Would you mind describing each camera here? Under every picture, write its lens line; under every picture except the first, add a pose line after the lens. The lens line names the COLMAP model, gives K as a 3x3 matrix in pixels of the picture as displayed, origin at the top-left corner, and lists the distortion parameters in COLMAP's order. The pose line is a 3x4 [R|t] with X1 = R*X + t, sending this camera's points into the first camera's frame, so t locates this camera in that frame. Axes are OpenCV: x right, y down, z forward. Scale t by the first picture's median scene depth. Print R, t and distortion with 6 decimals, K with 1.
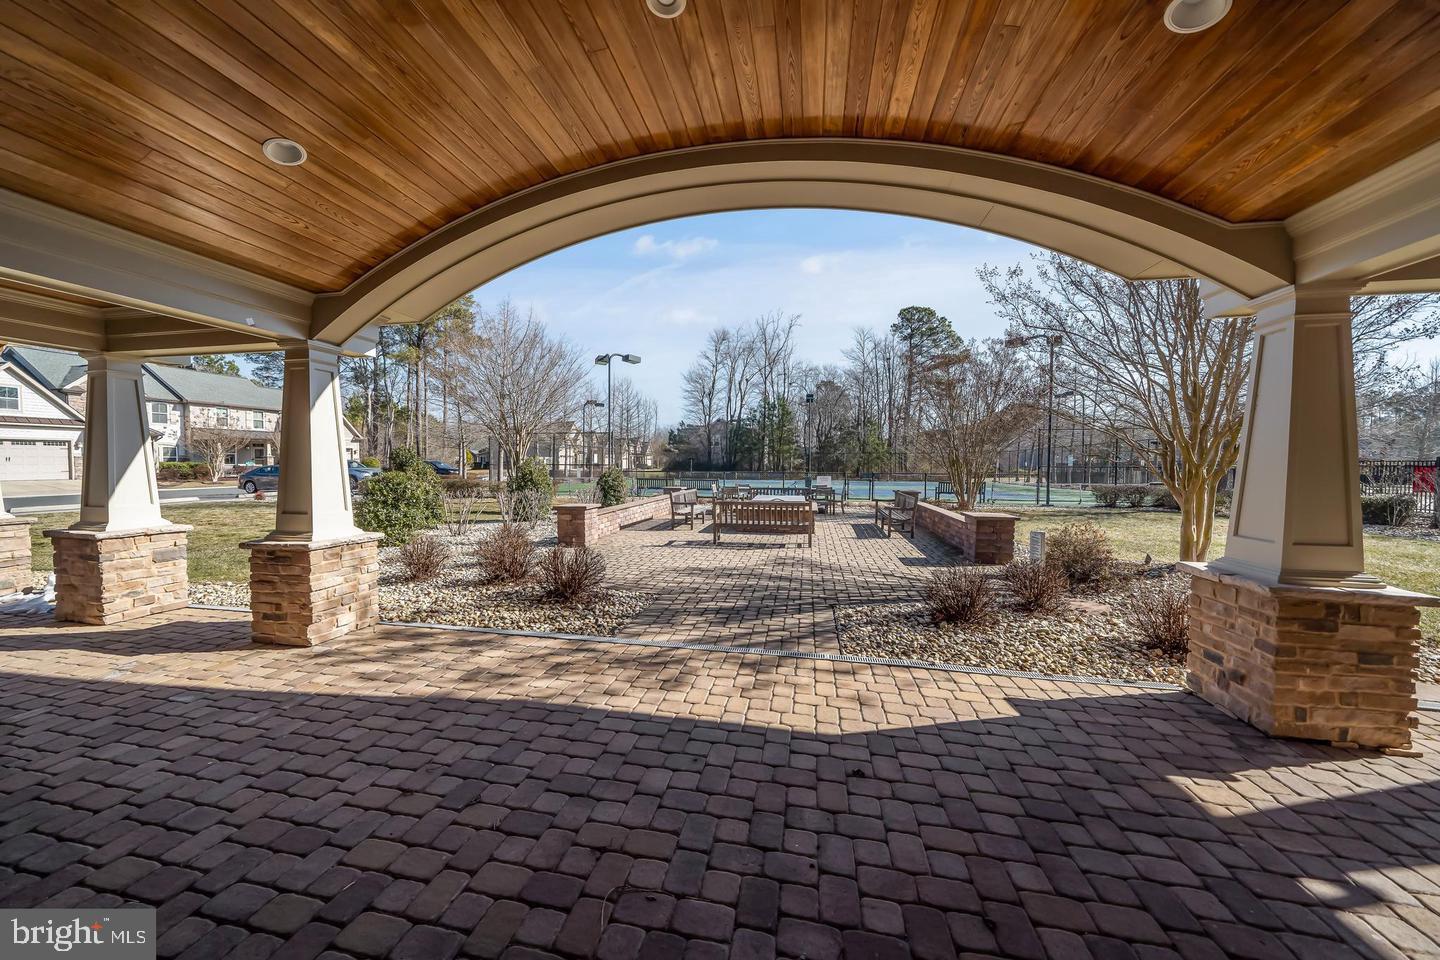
lens RADIAL K [[482.3, 0, 720.0], [0, 482.3, 480.0], [0, 0, 1]] dist [-0.000365, -0.000009]
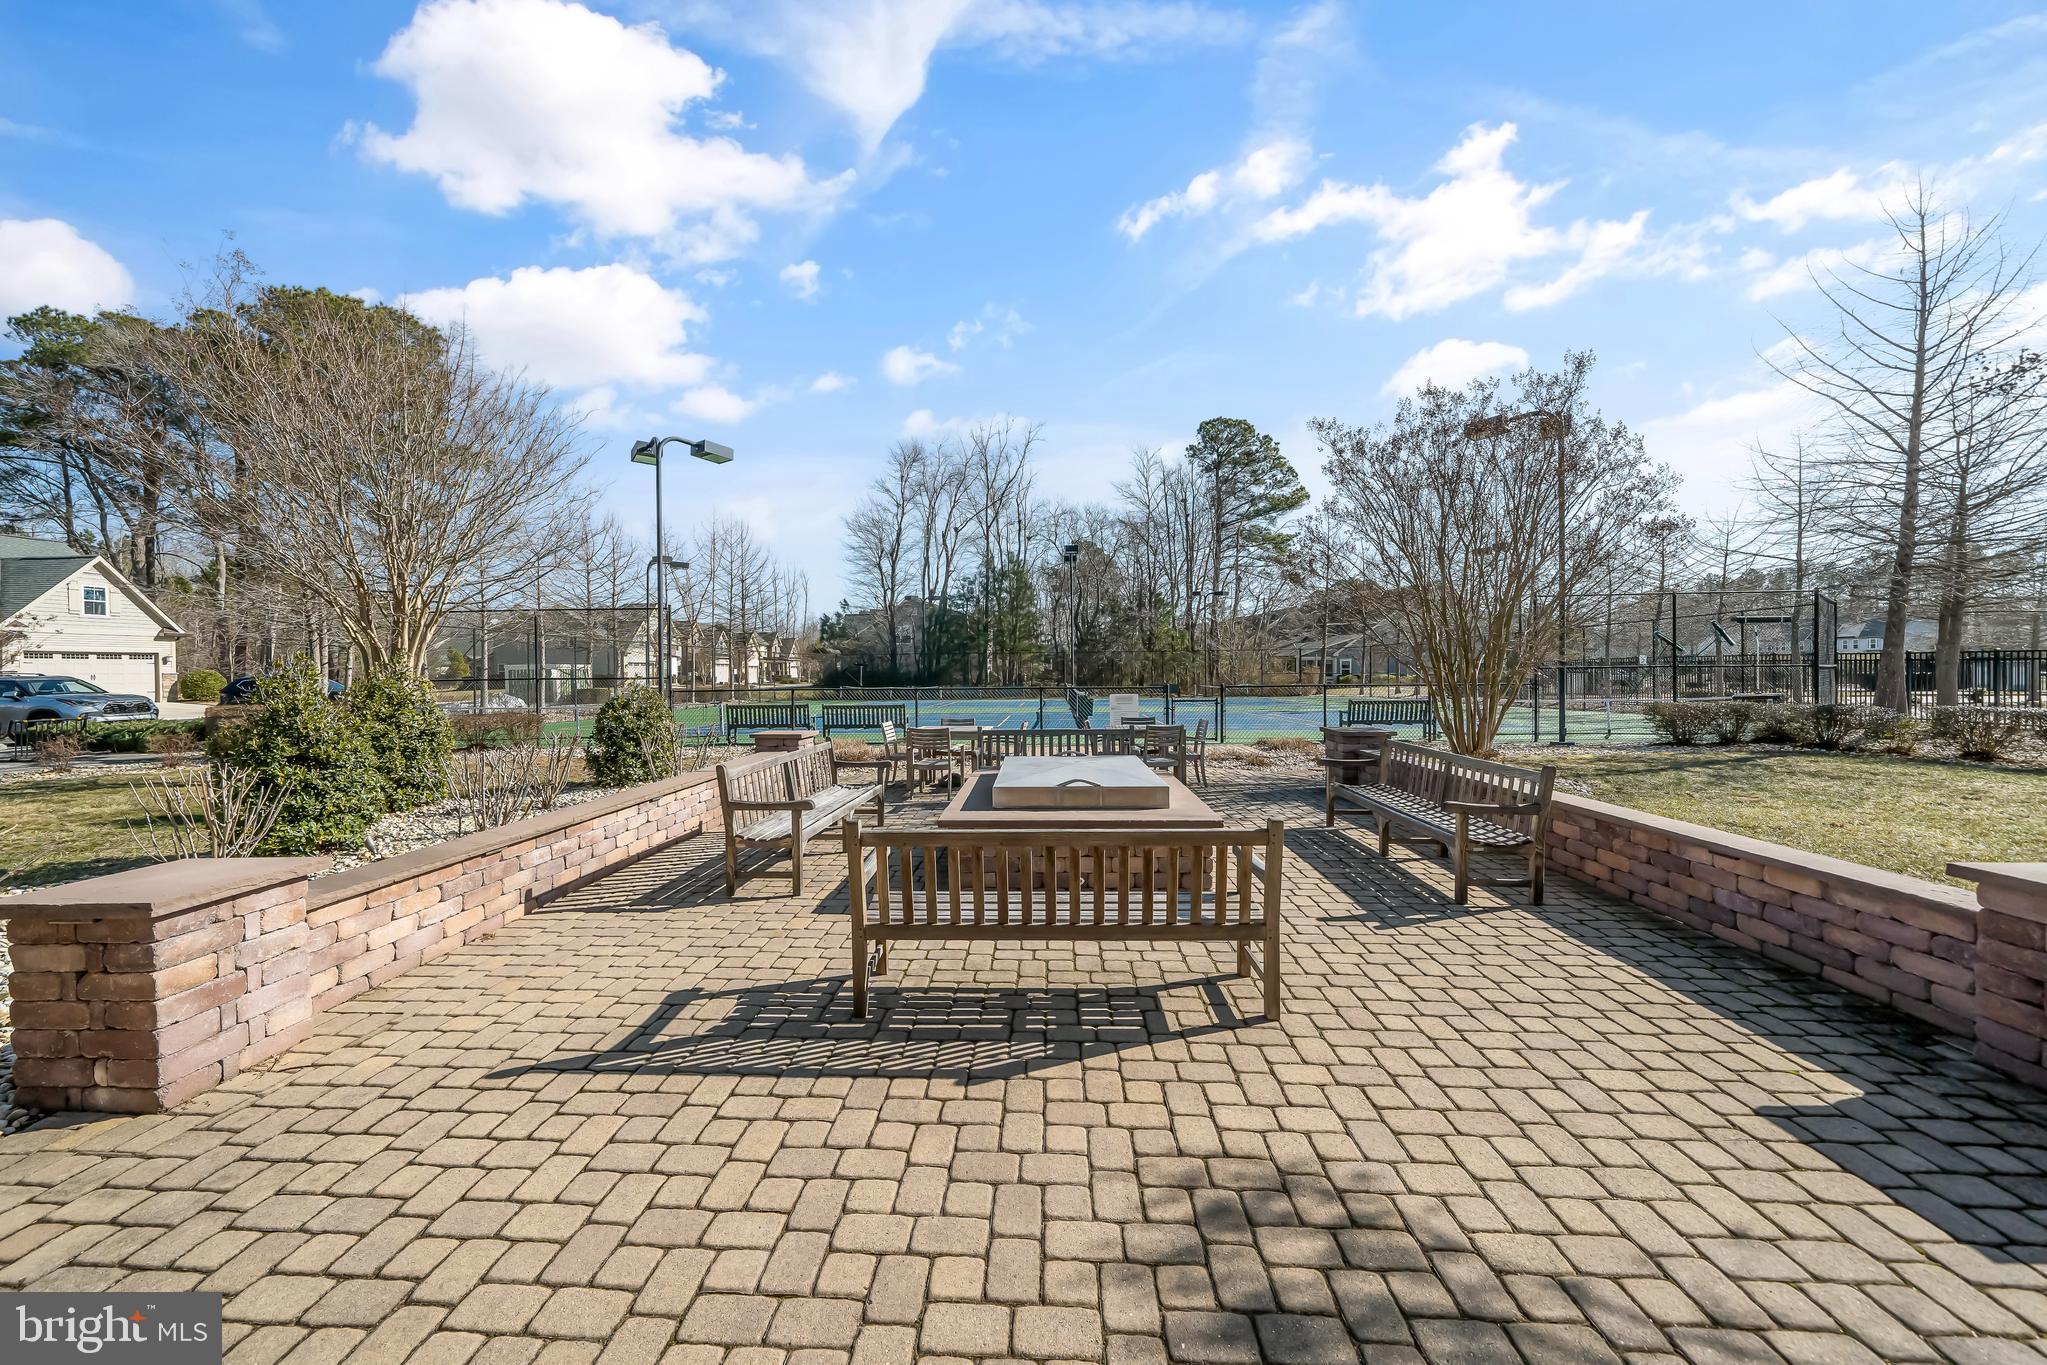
lens RADIAL K [[718.6, 0, 1023.5], [0, 718.6, 682.5], [0, 0, 1]] dist [-0.041688, -0.000014]
pose [[0.988871, -0.016785, 0.147825, 0.004652], [0.019710, 0.999637, -0.018341, -0.003751], [-0.147463, 0.021051, 0.988843, 0.127237]]
